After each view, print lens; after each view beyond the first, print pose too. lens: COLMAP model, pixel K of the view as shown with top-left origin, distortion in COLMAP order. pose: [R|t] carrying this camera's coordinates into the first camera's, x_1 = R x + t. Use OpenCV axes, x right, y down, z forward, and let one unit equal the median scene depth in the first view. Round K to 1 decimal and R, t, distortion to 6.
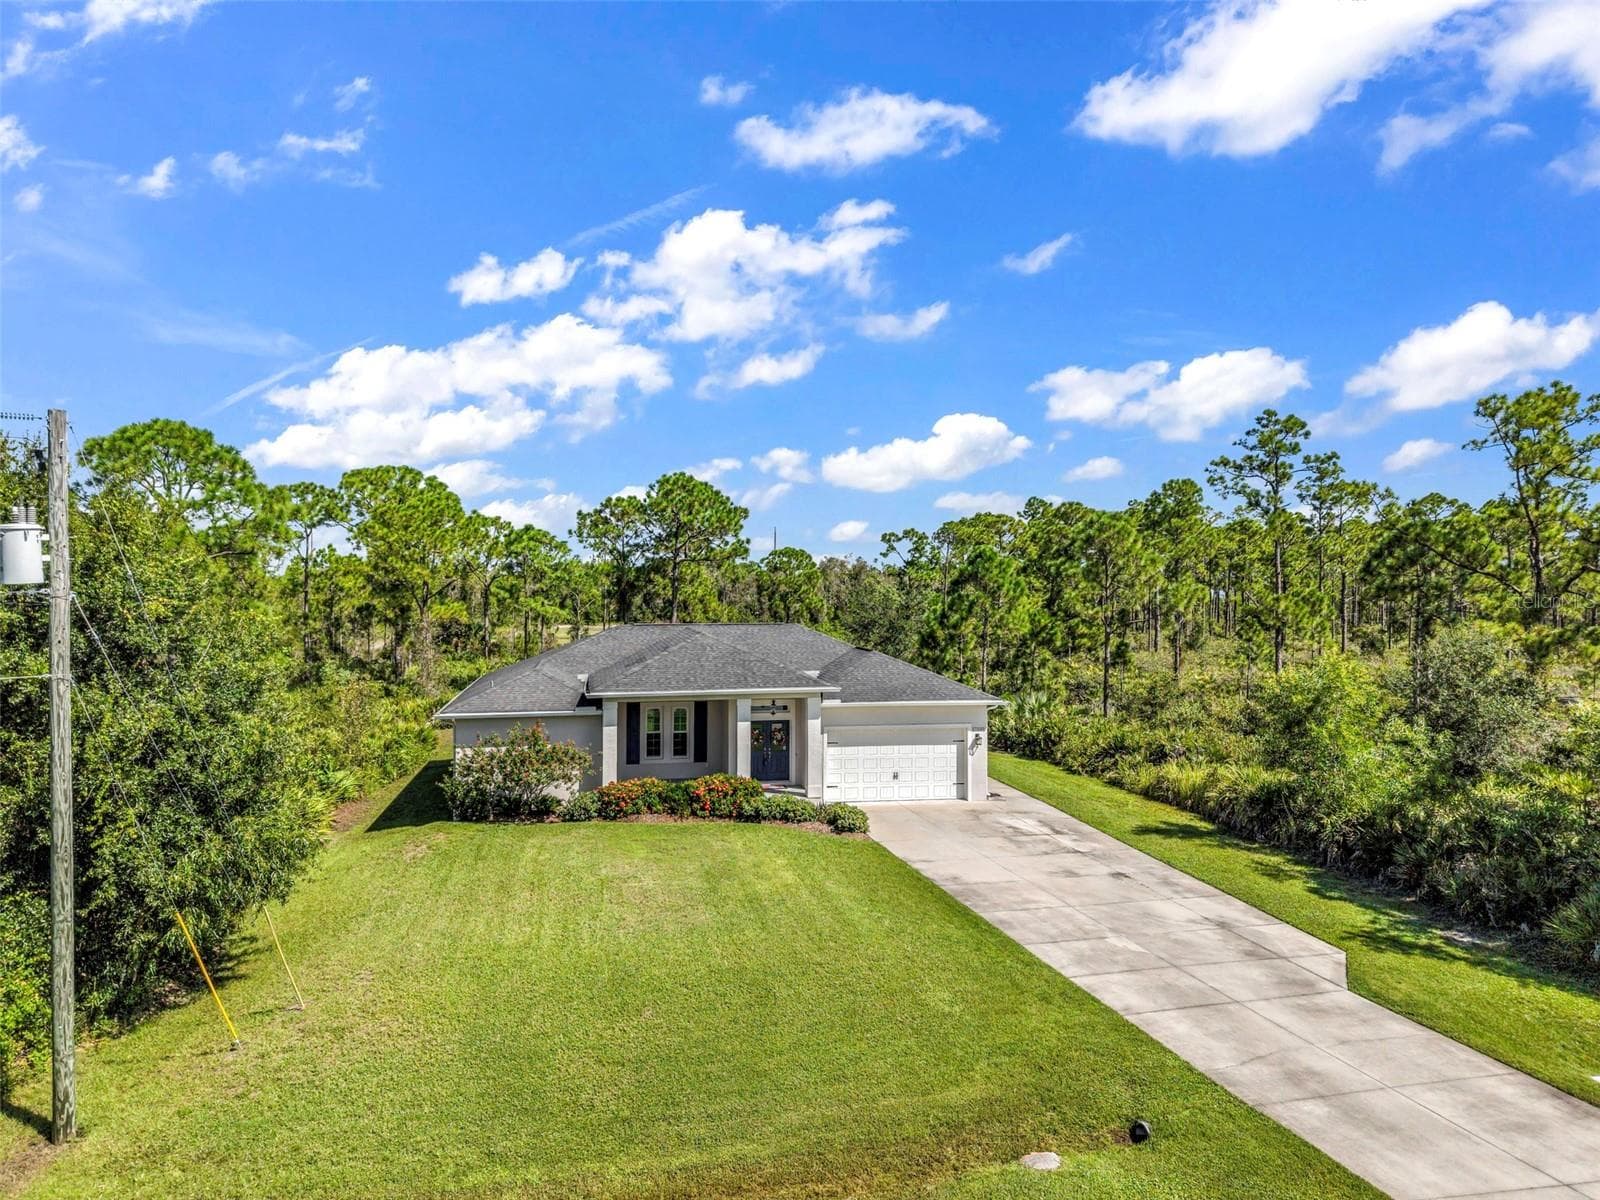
lens RADIAL K [[1072.7, 0, 797.3], [0, 1072.7, 599.0], [0, 0, 1]] dist [0.027592, -0.027049]
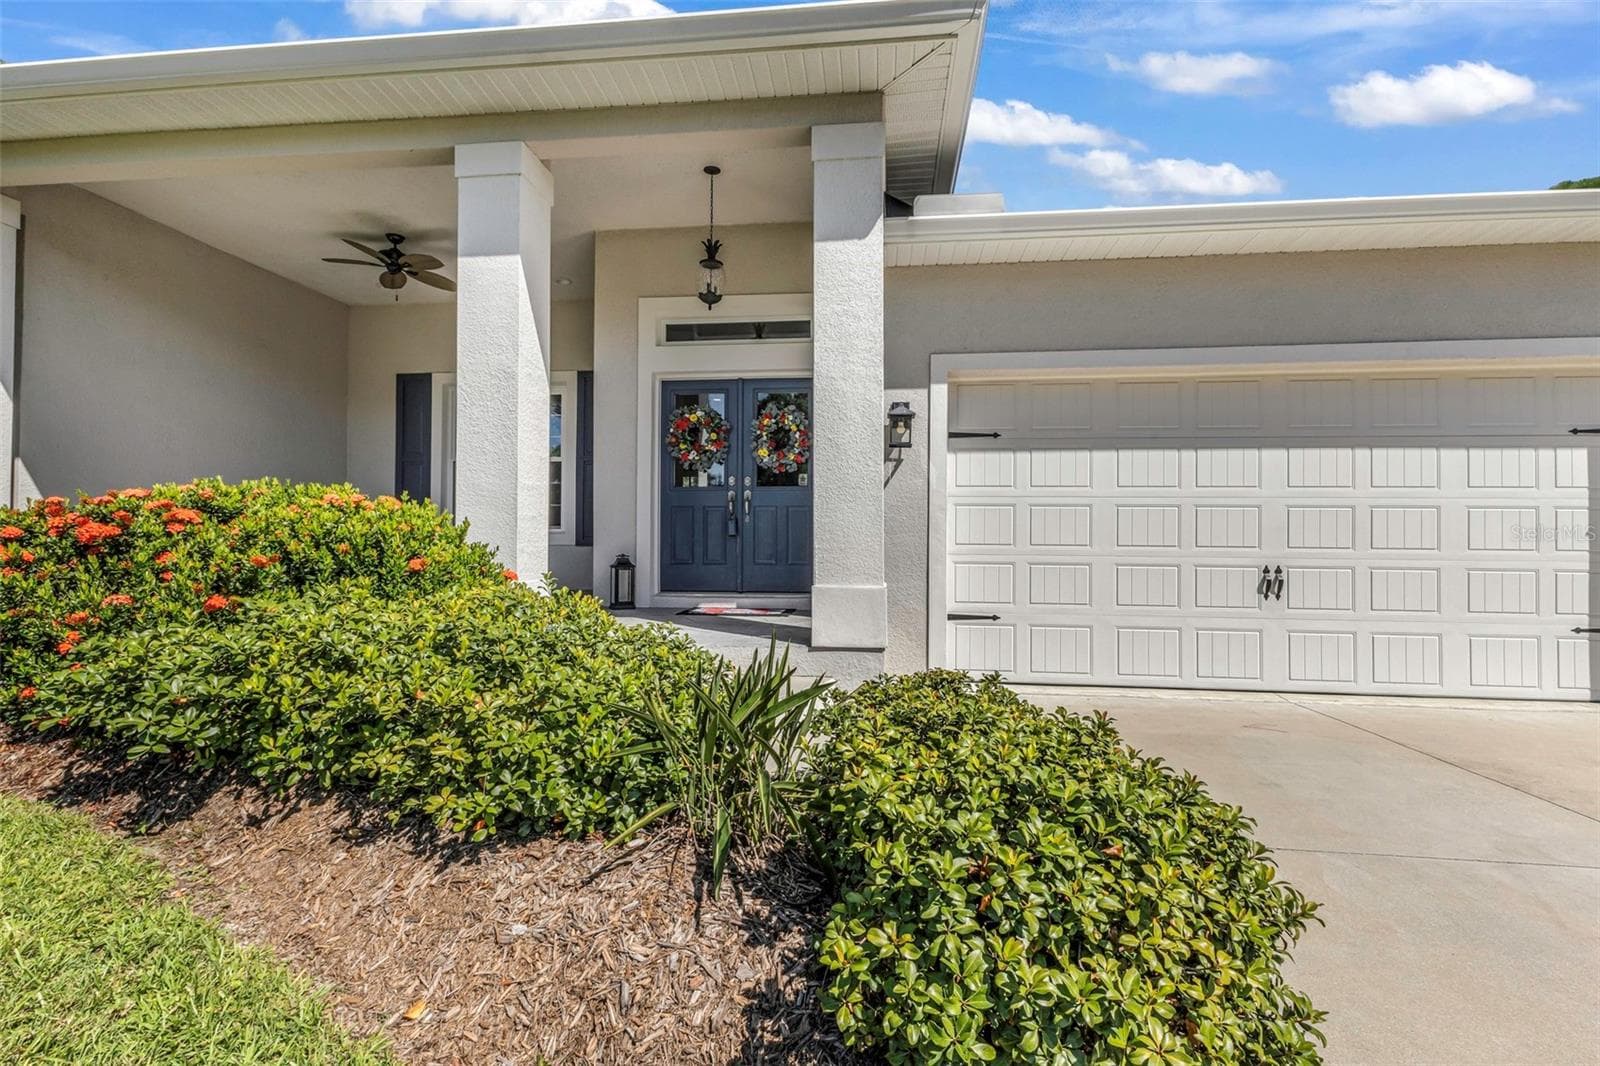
lens RADIAL K [[701.2, 0, 808.7], [0, 701.2, 534.4], [0, 0, 1]] dist [0.005110, 0.000081]
pose [[0.953720, -0.003109, -0.300682, 0.048430], [-0.005817, 0.999569, -0.028788, 0.177139], [0.300641, 0.029204, 0.953290, 0.923166]]
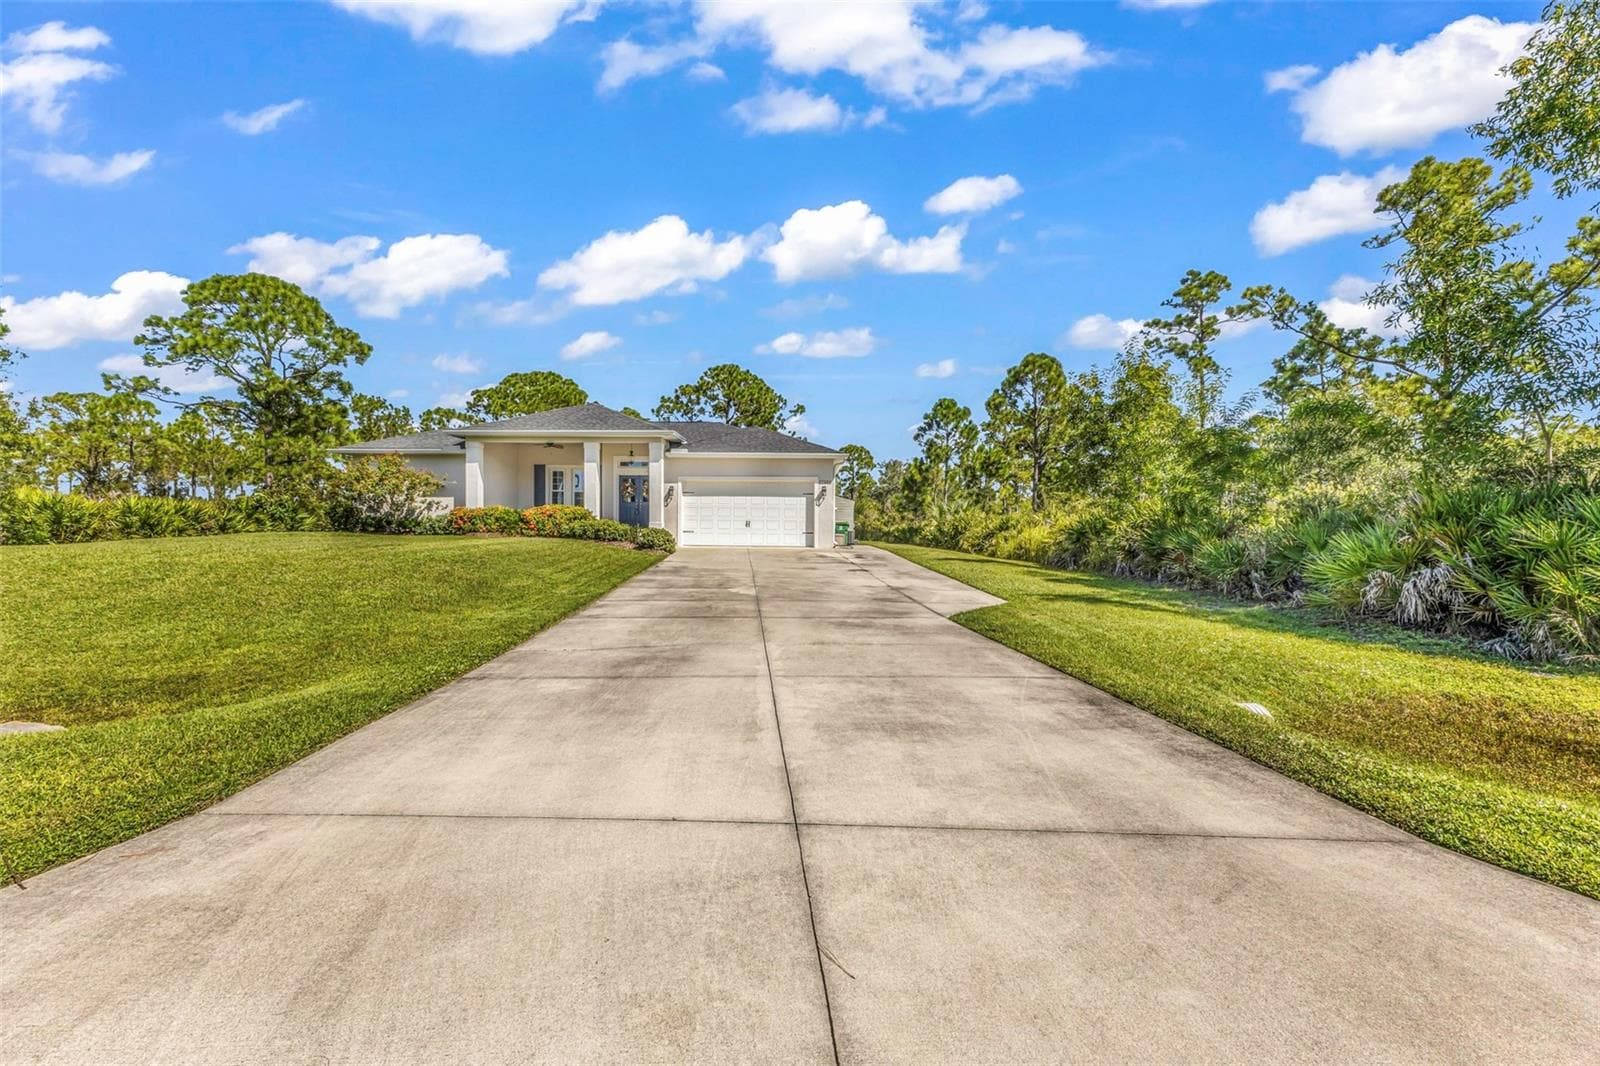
lens RADIAL K [[701.2, 0, 808.7], [0, 701.2, 534.4], [0, 0, 1]] dist [0.005110, 0.000081]
pose [[0.981788, 0.004963, -0.189917, 0.322658], [-0.004738, 0.999987, 0.001639, 0.193809], [0.189923, -0.000709, 0.981799, 0.337163]]
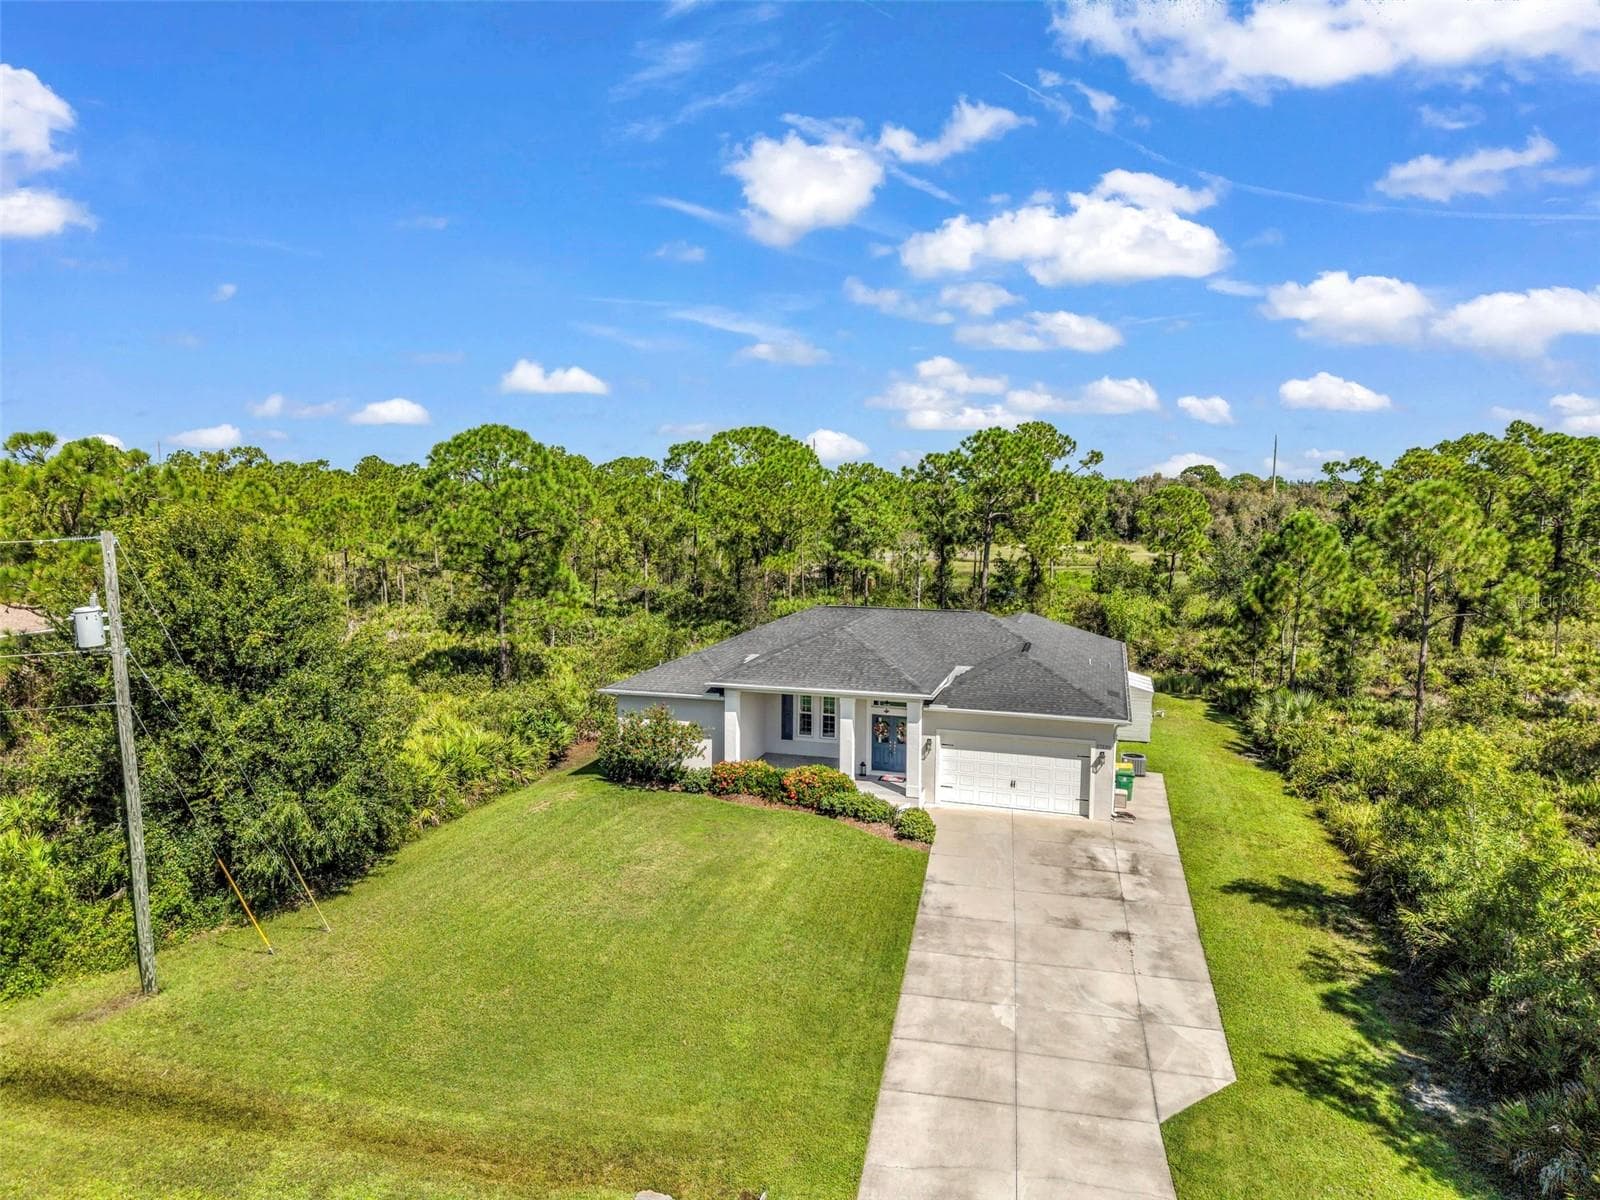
lens RADIAL K [[1072.7, 0, 797.3], [0, 1072.7, 599.0], [0, 0, 1]] dist [0.027592, -0.027049]
pose [[0.887427, 0.052520, -0.457947, 0.401097], [-0.010530, 0.995538, 0.093769, -0.107038], [0.460828, -0.078391, 0.884020, 0.046827]]
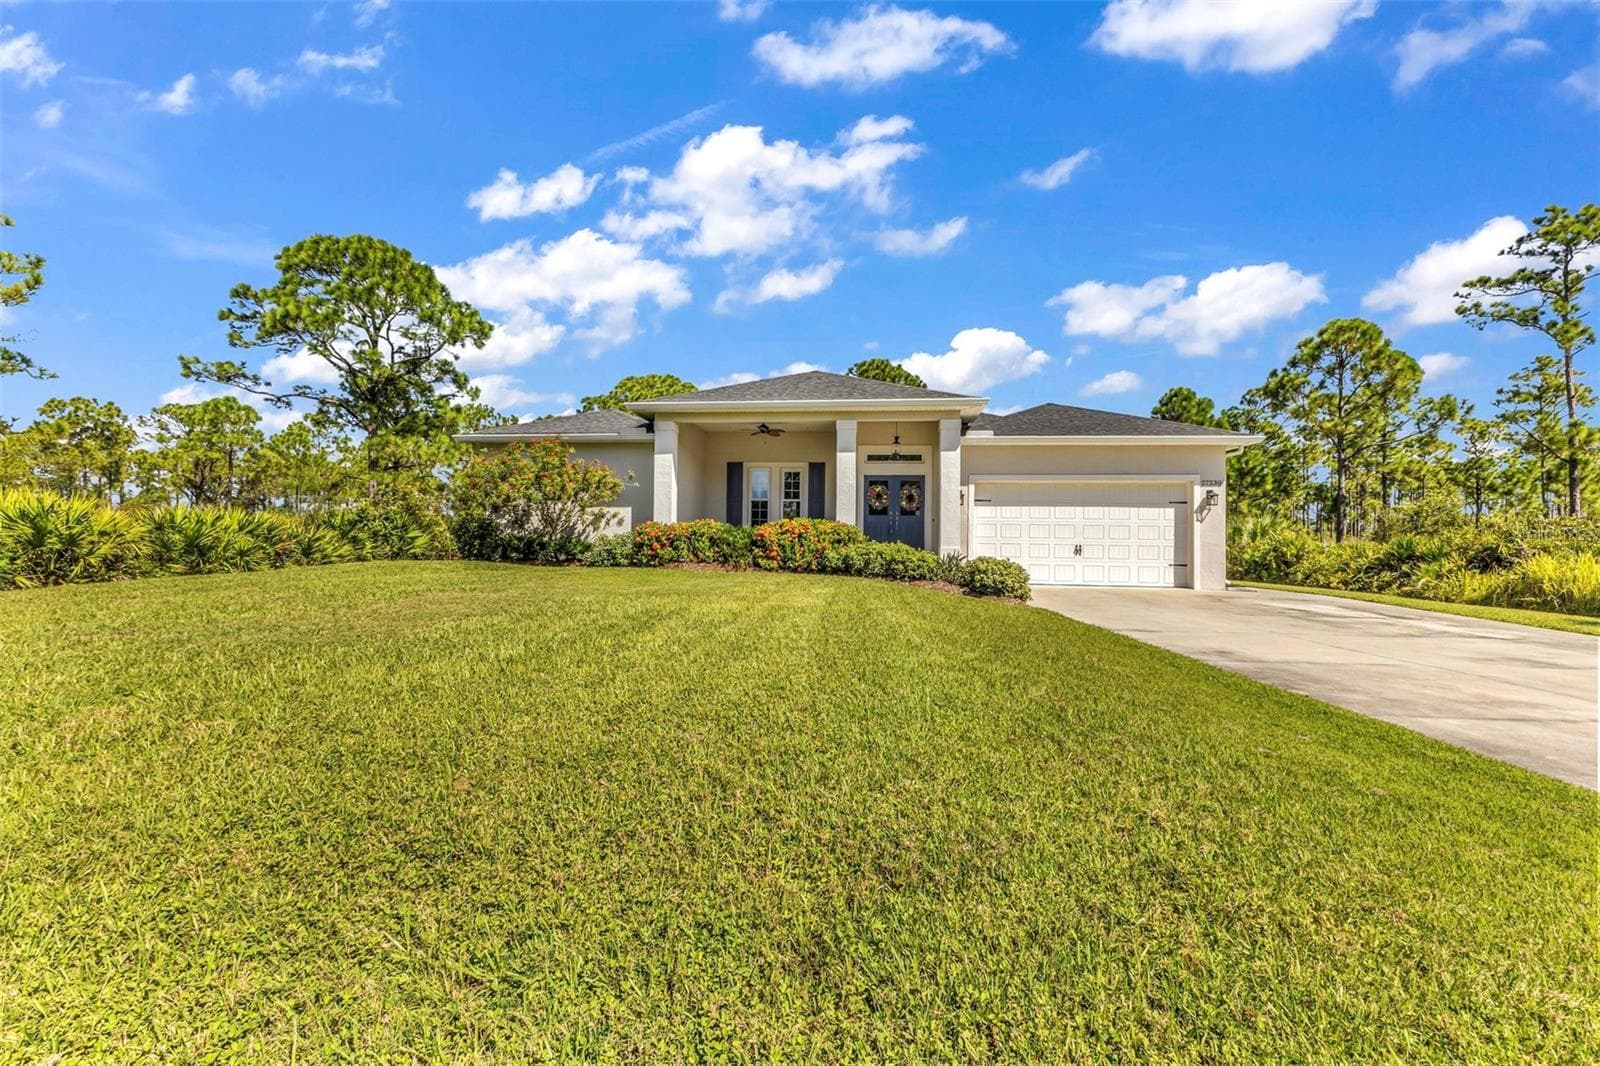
lens RADIAL K [[689.6, 0, 801.9], [0, 689.6, 540.5], [0, 0, 1]] dist [0.003844, -0.000225]
pose [[0.958379, 0.005905, -0.285437, 0.053047], [-0.011498, 0.999773, -0.017925, 0.187465], [0.285267, 0.020461, 0.958230, 0.578795]]
